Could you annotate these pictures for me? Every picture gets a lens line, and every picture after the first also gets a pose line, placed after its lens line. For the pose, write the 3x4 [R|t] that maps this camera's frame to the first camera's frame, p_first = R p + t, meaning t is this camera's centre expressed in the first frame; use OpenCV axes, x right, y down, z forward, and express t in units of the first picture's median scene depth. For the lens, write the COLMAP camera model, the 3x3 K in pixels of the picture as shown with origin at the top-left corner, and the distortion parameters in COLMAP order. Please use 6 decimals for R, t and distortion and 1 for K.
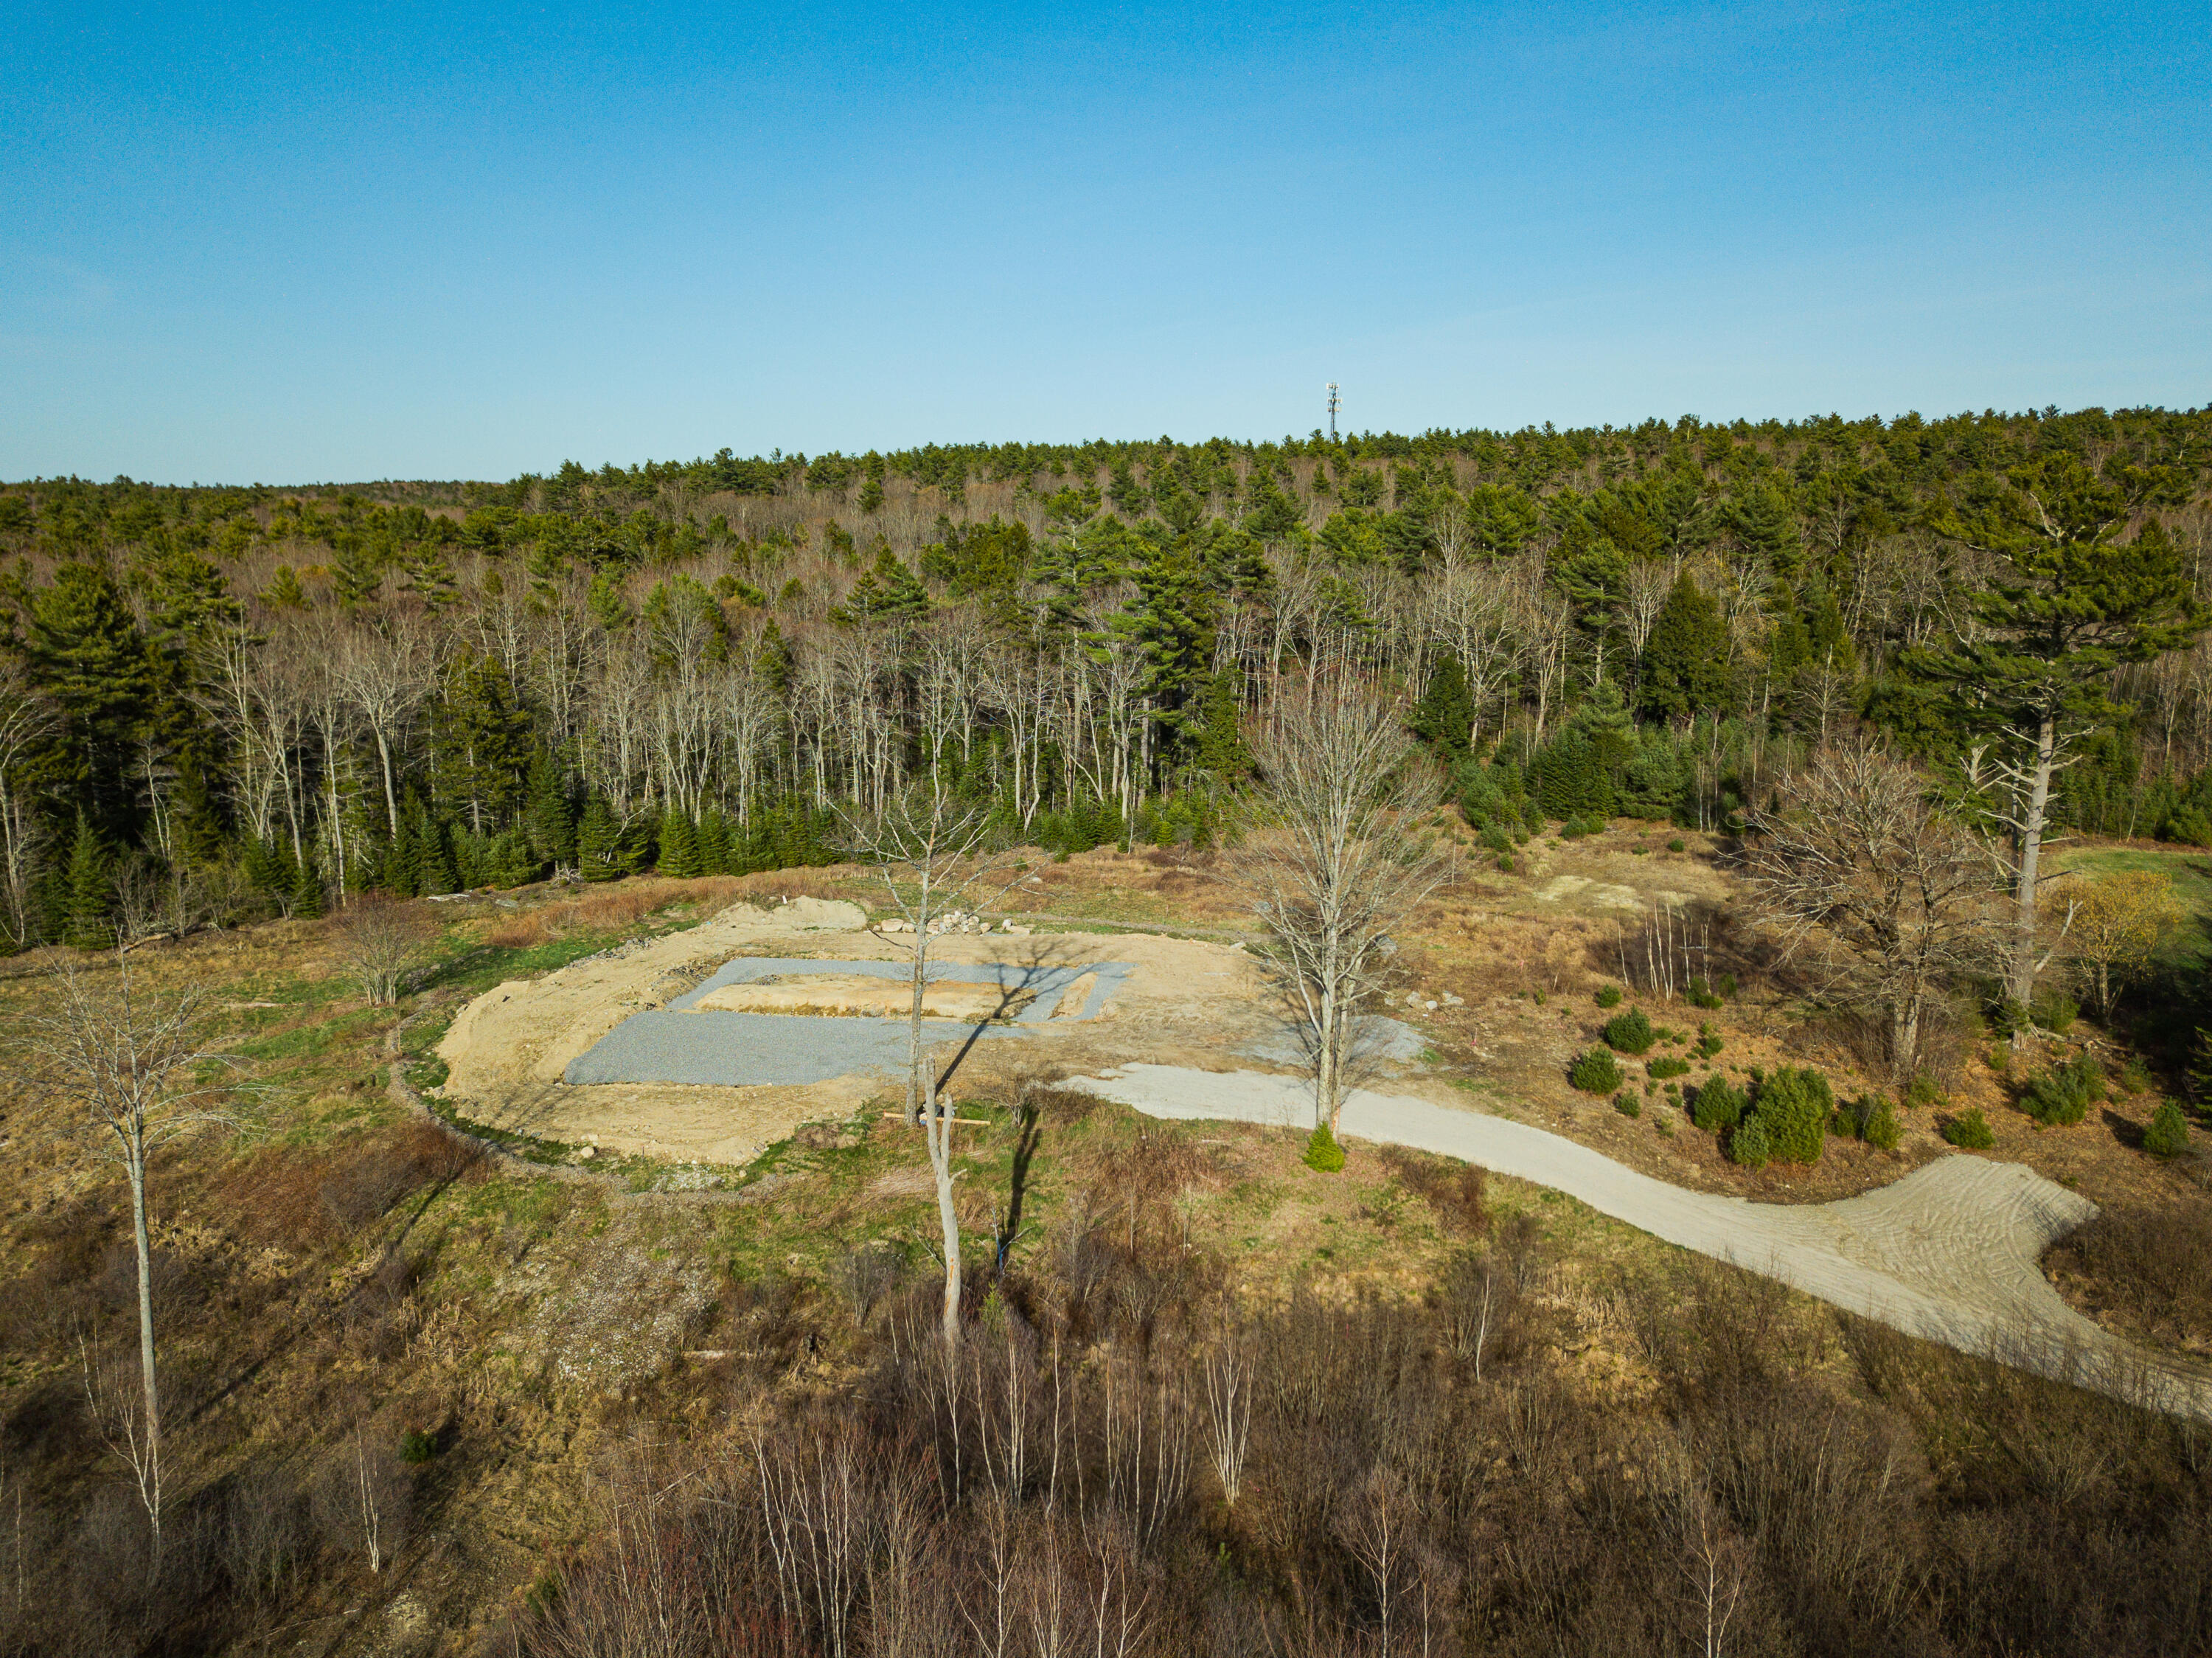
lens RADIAL K [[1699.2, 0, 1119.0], [0, 1699.2, 822.1], [0, 0, 1]] dist [0.019947, -0.025130]
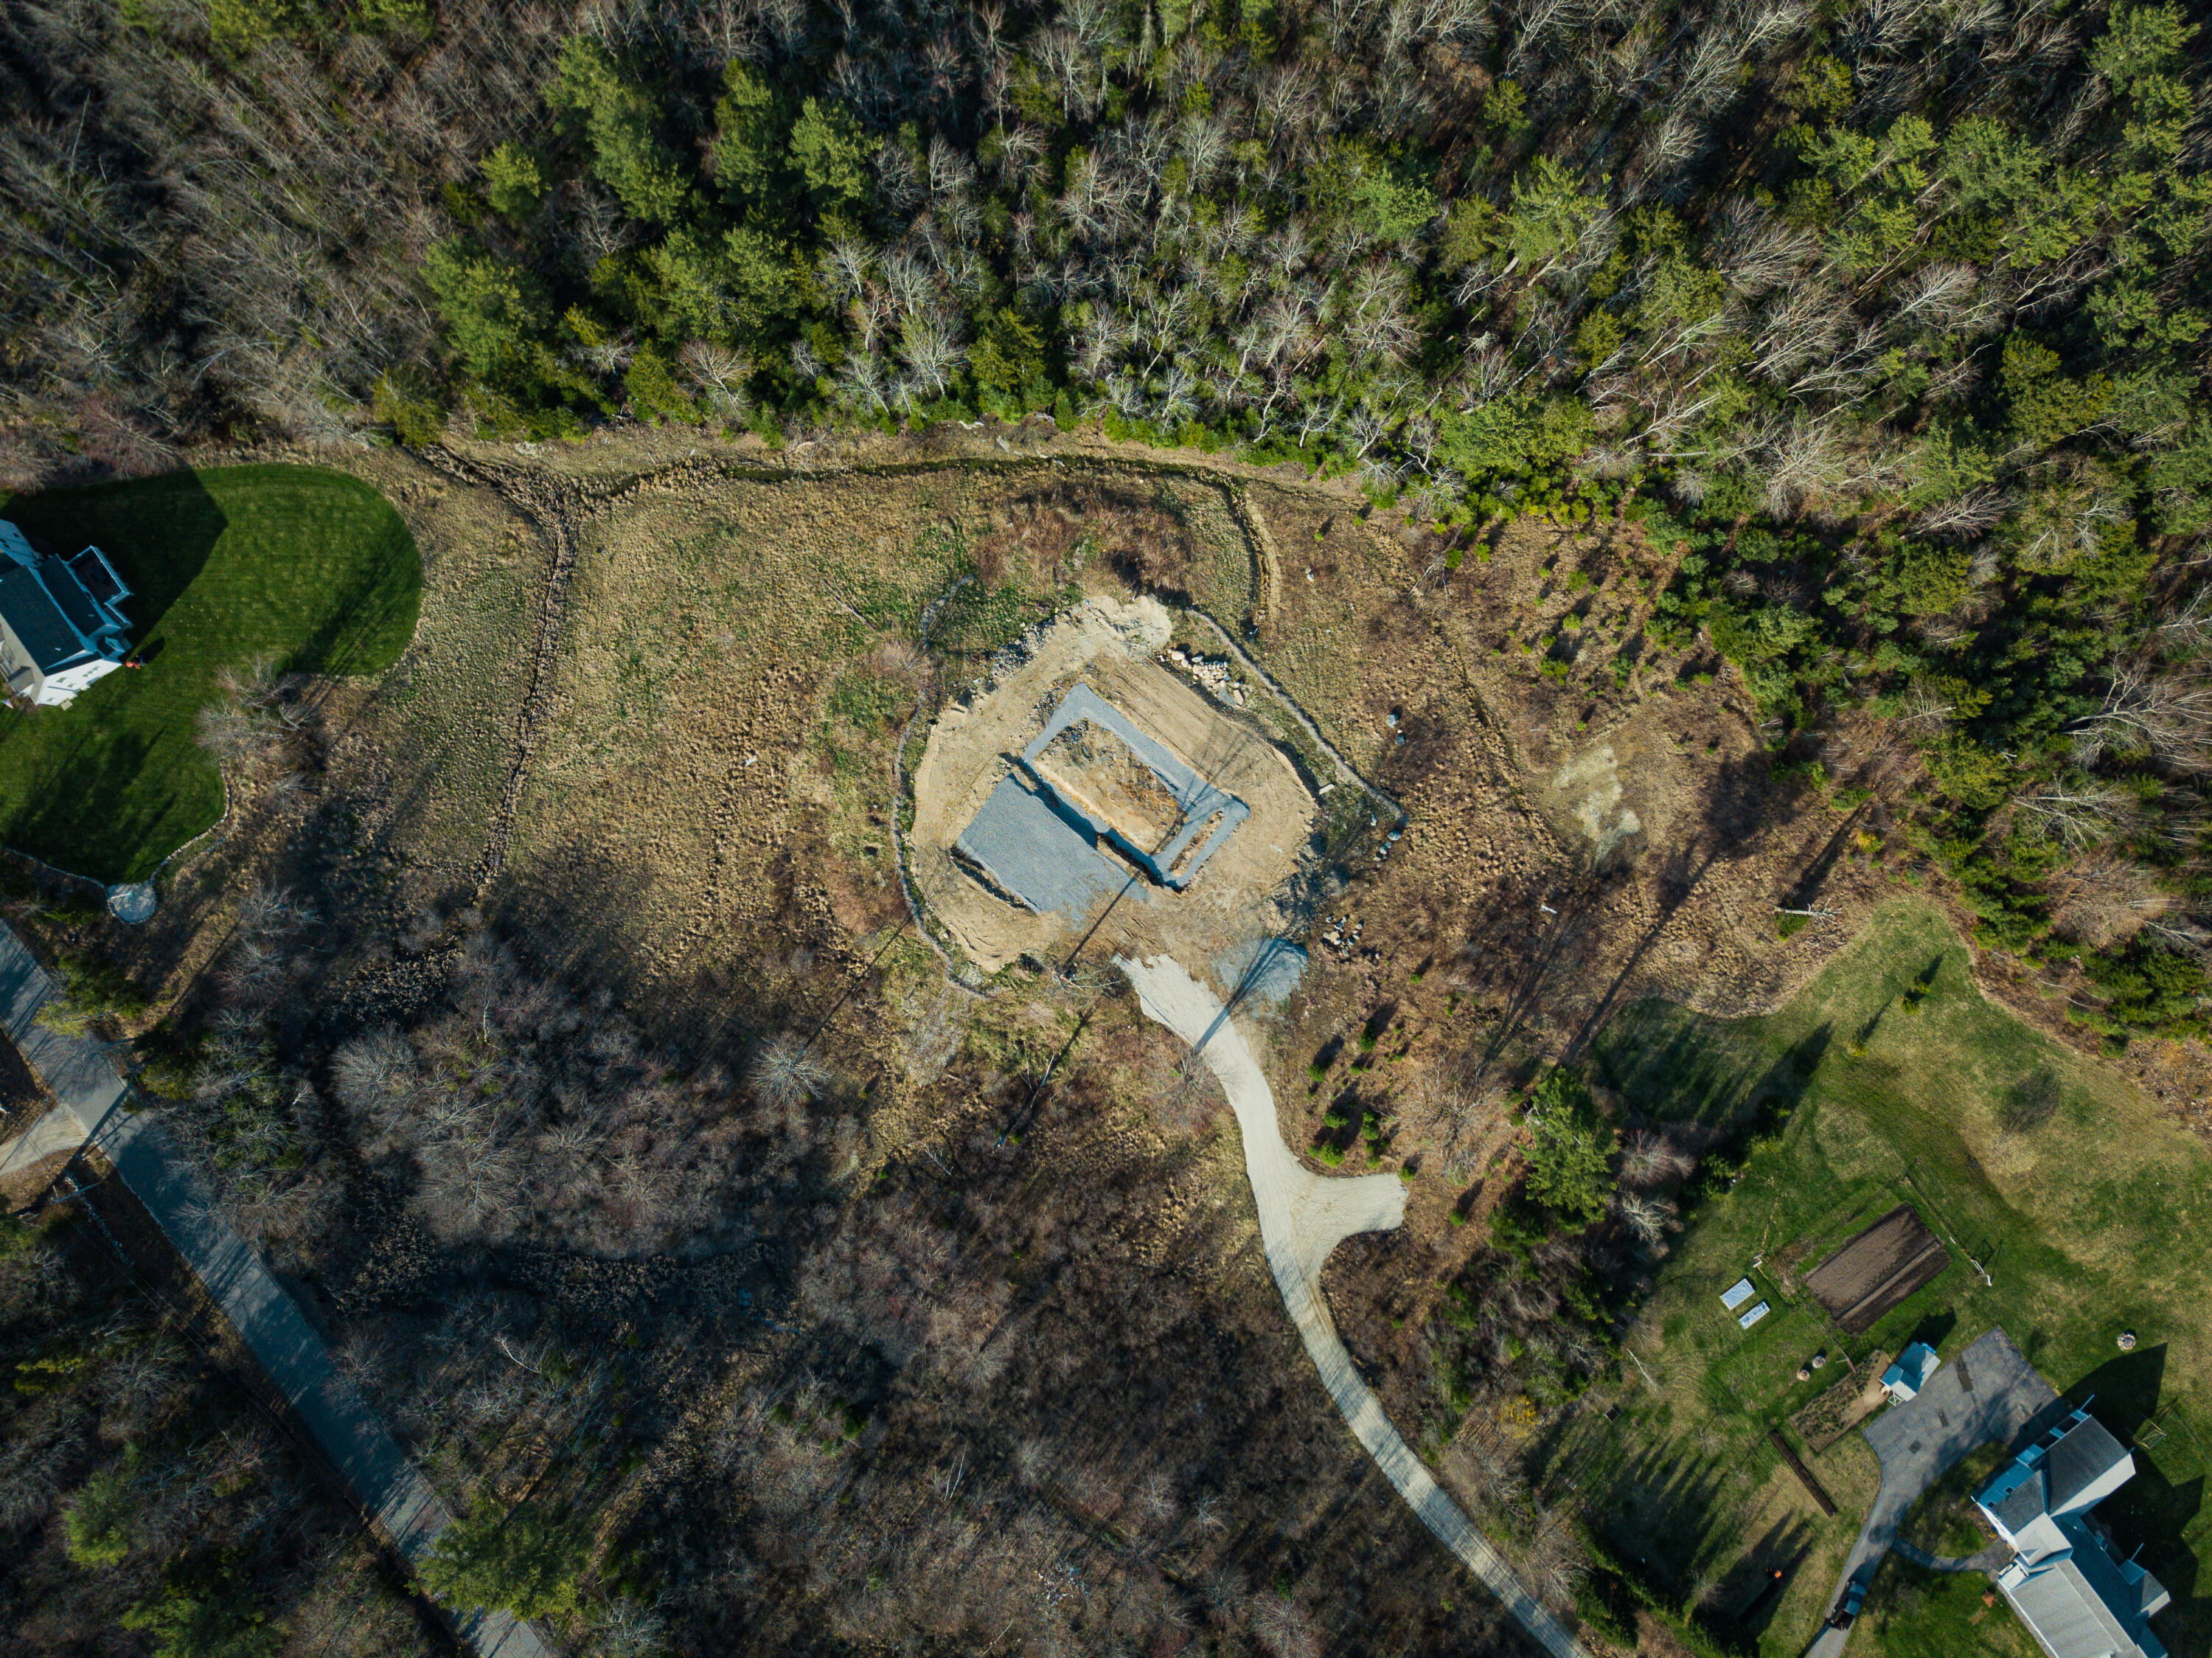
lens RADIAL K [[1699.2, 0, 1092.6], [0, 1699.2, 837.2], [0, 0, 1]] dist [0.019947, -0.025130]
pose [[0.873842, 0.486154, 0.007321, -0.142167], [-0.101582, 0.167823, 0.980569, -1.739501], [0.475480, -0.857607, 0.196035, 0.495127]]
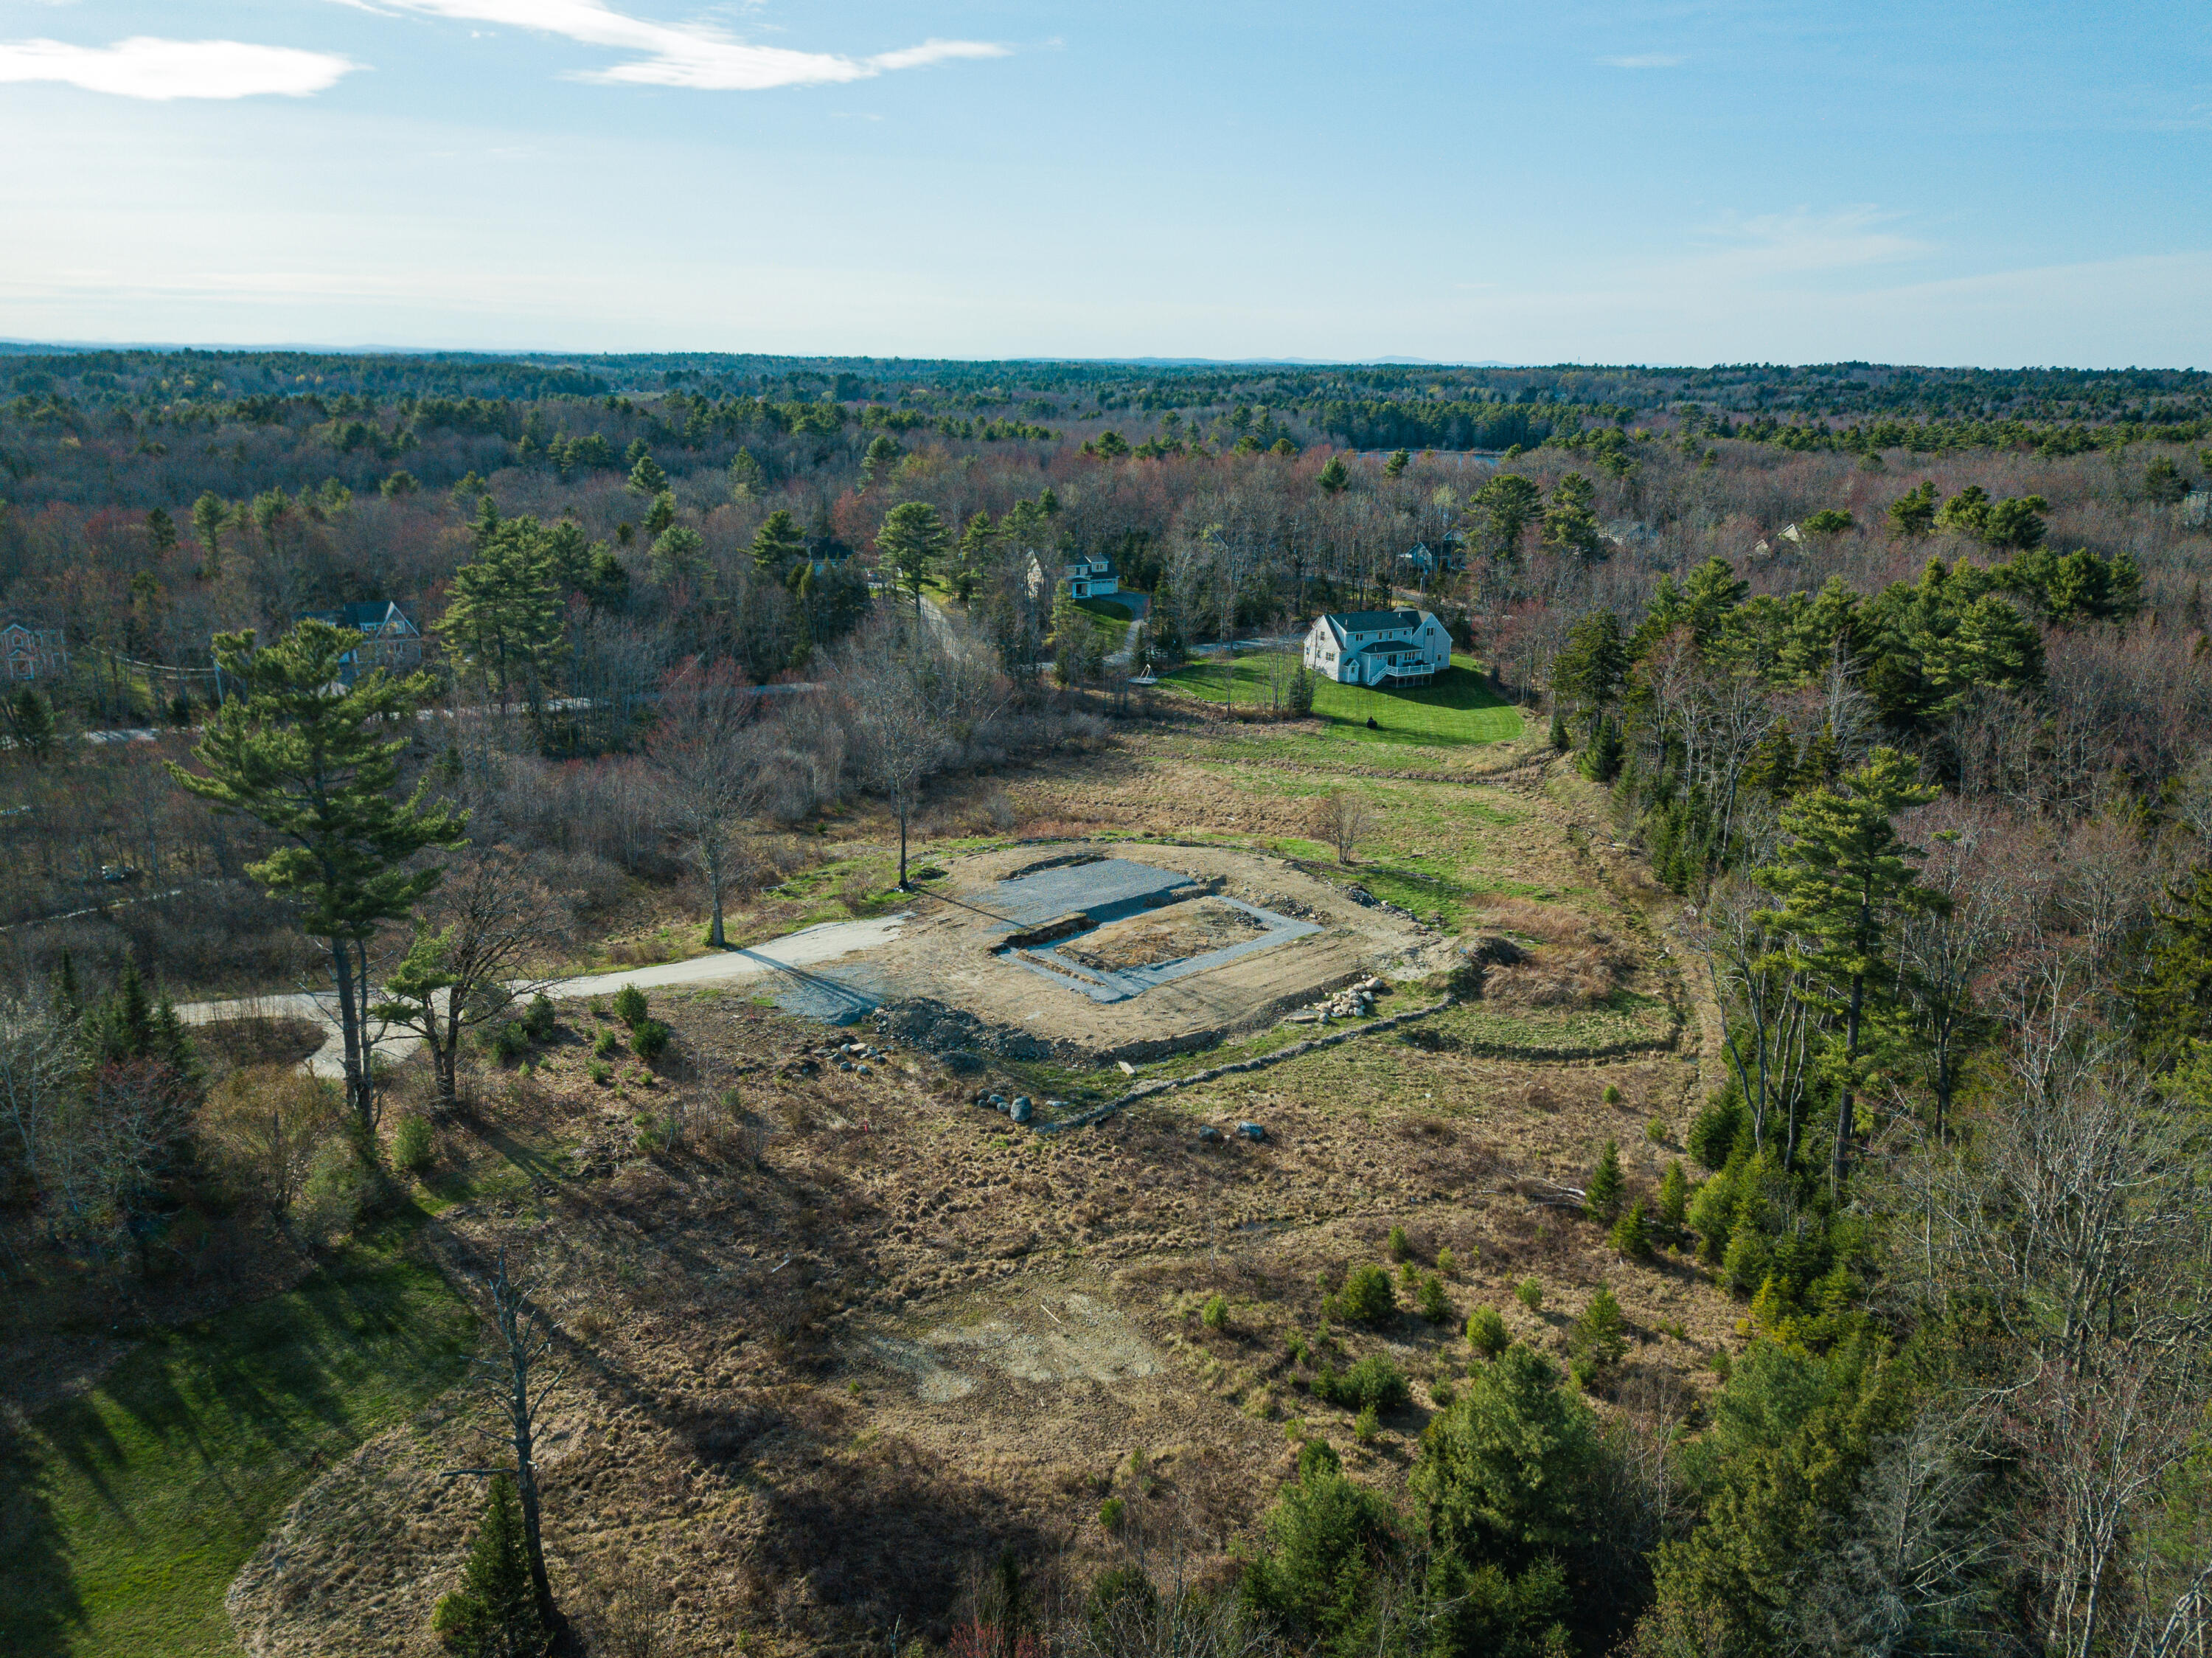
lens RADIAL K [[1699.2, 0, 1093.4], [0, 1699.2, 819.6], [0, 0, 1]] dist [0.019947, -0.025130]
pose [[-0.596210, 0.204674, -0.776300, 0.842775], [-0.160513, 0.917043, 0.365058, -0.427826], [0.786619, 0.342258, -0.513898, 1.490241]]
